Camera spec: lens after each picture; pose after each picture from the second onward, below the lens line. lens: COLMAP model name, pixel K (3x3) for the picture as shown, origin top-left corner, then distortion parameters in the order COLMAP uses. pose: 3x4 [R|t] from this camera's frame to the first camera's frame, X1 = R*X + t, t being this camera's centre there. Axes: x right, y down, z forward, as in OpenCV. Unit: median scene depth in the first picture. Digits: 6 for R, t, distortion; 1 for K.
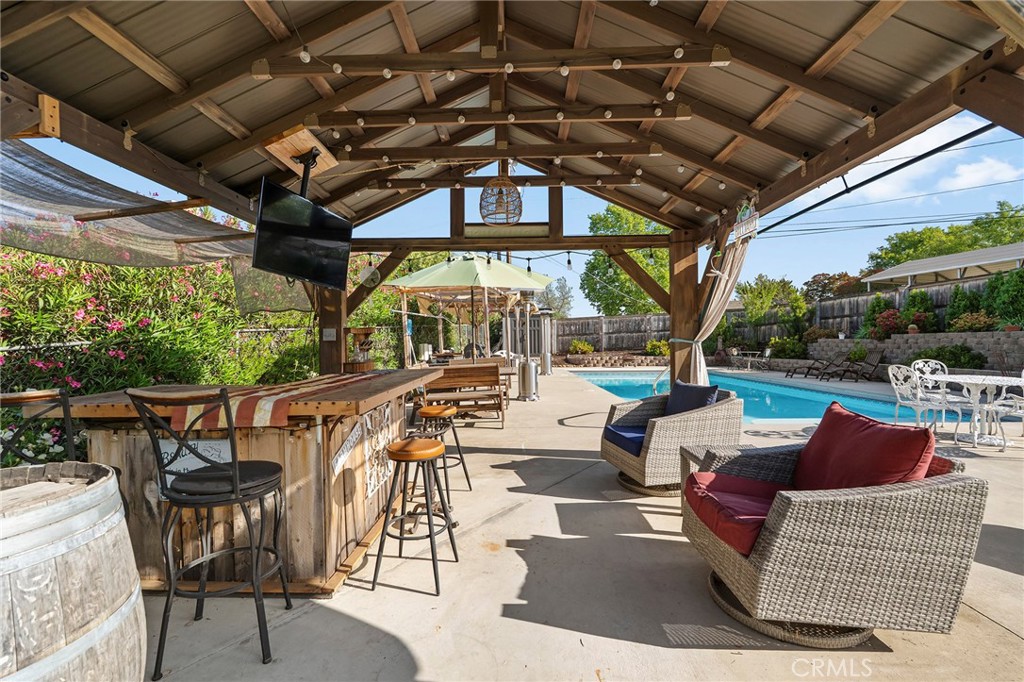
lens RADIAL K [[462.6, 0, 512.0], [0, 462.6, 341.0], [0, 0, 1]] dist [0.000934, 0.000801]
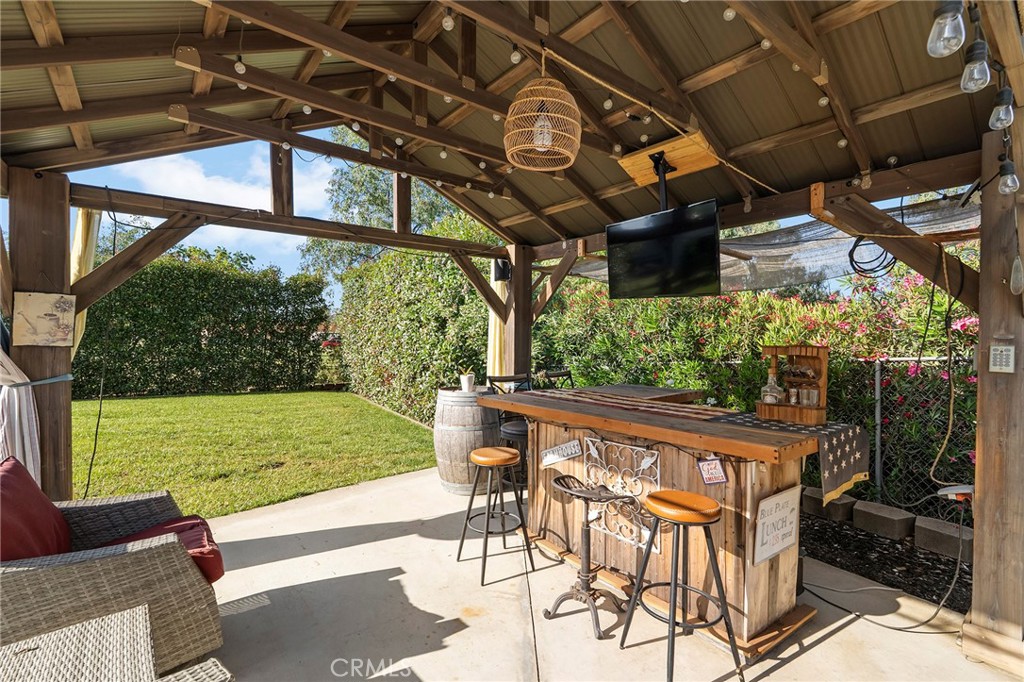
lens RADIAL K [[462.6, 0, 512.0], [0, 462.6, 341.0], [0, 0, 1]] dist [0.000934, 0.000801]
pose [[-0.768099, 0.016316, -0.640123, 0.418779], [0.004196, 0.999782, 0.020449, -0.063305], [0.640317, 0.013021, -0.768000, 1.622248]]
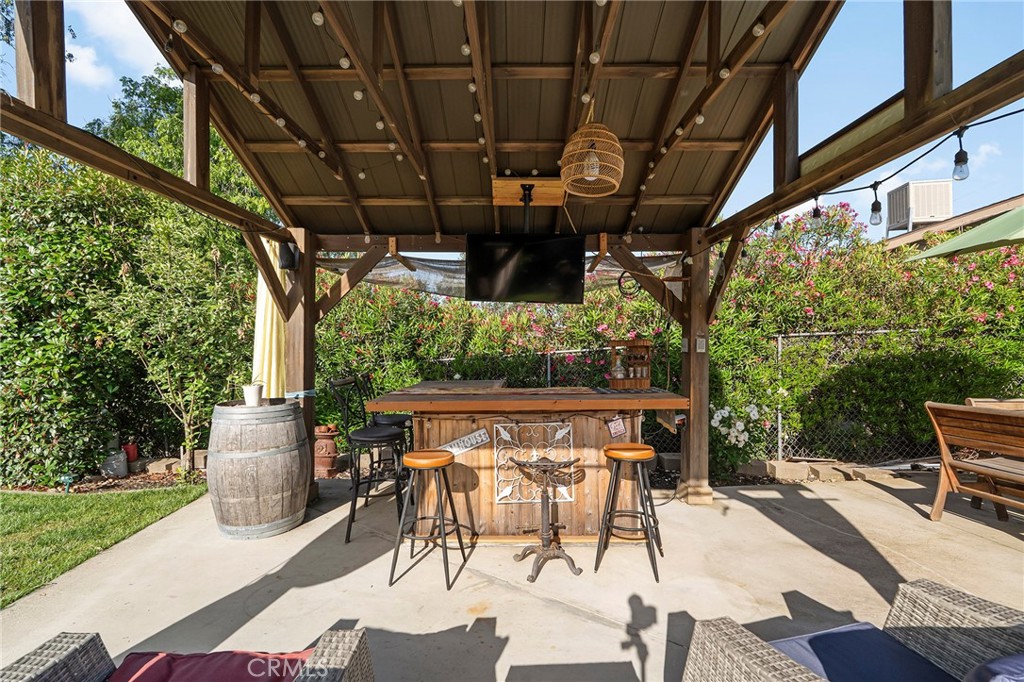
lens RADIAL K [[473.8, 0, 512.0], [0, 473.8, 341.0], [0, 0, 1]] dist [-0.001867, 0.000067]
pose [[0.008135, 0.011684, -0.999899, 0.781968], [0.000105, 0.999932, 0.011685, -0.048268], [0.999967, -0.000201, 0.008133, 1.011774]]
